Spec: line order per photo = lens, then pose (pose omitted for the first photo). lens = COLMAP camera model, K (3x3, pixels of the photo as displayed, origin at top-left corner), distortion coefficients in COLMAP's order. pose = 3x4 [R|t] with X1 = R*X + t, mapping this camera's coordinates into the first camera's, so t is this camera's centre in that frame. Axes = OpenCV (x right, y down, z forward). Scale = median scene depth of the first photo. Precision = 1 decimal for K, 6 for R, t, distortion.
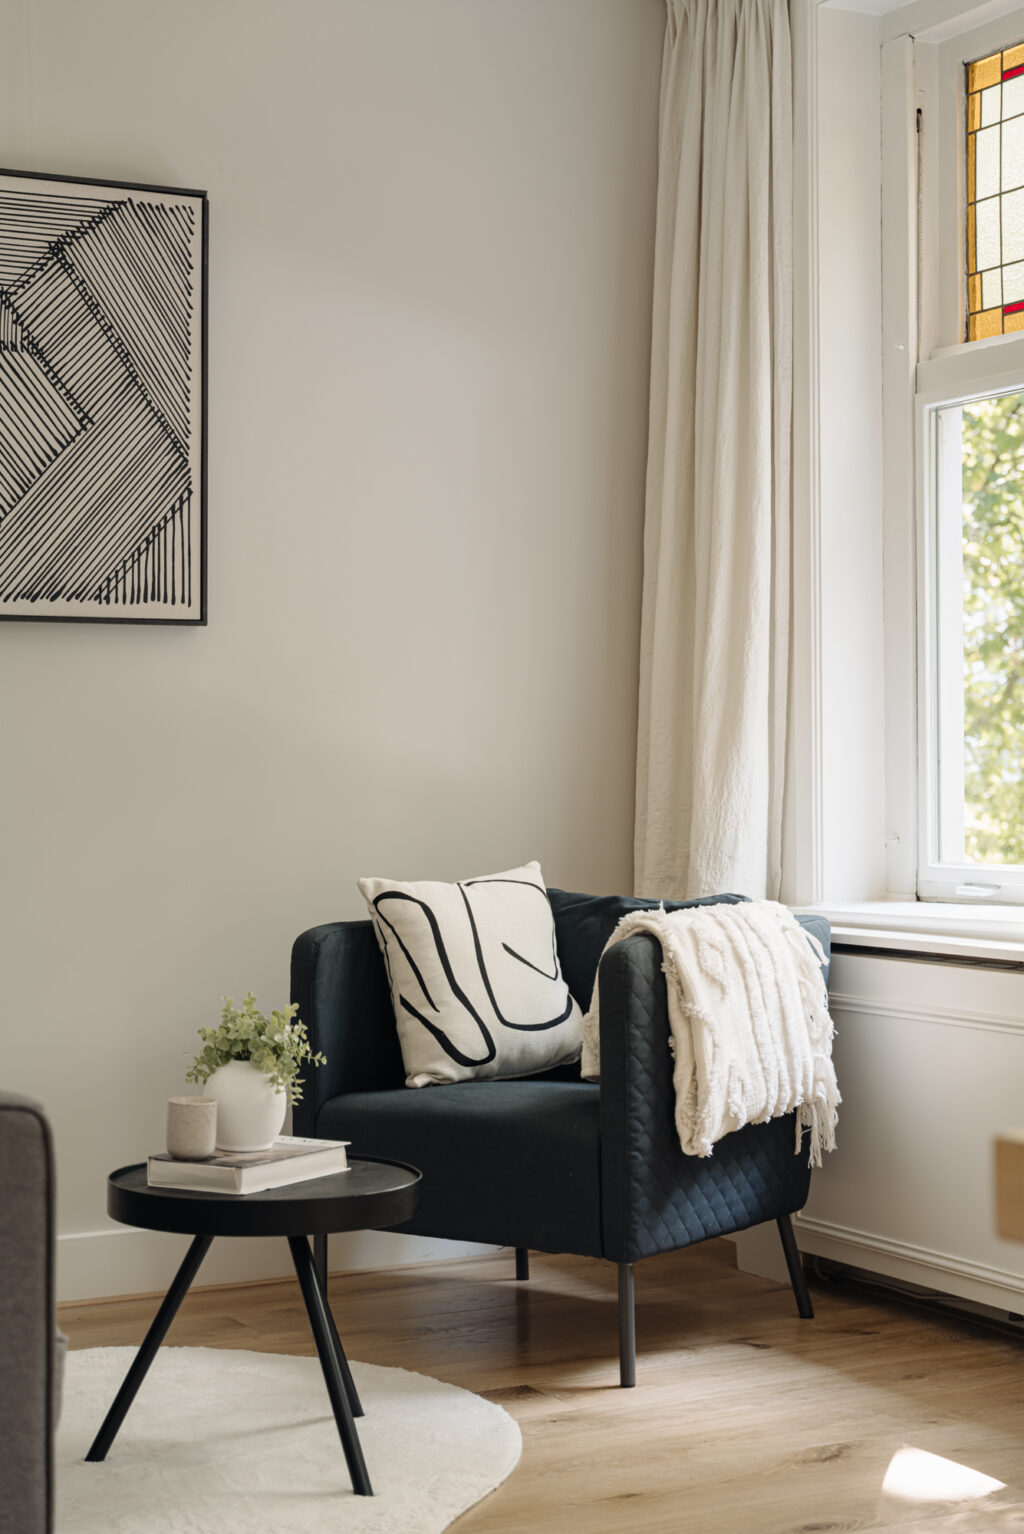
lens RADIAL K [[2640.6, 0, 510.6], [0, 2640.6, 774.8], [0, 0, 1]] dist [0.042645, 0.000000]
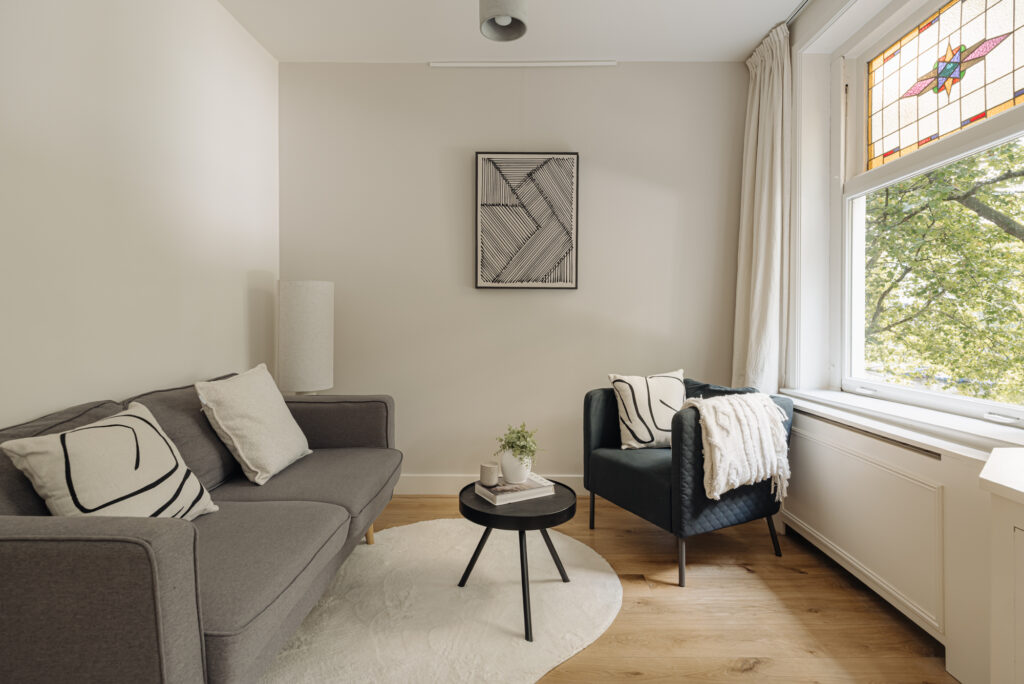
lens RADIAL K [[516.6, 0, 521.0], [0, 516.6, 323.4], [0, 0, 1]] dist [0.002158, 0.000508]
pose [[0.882726, 0.012921, -0.469711, 0.127155], [-0.011783, 0.999916, 0.005361, -0.019304], [0.469741, 0.000802, 0.882804, 0.453375]]
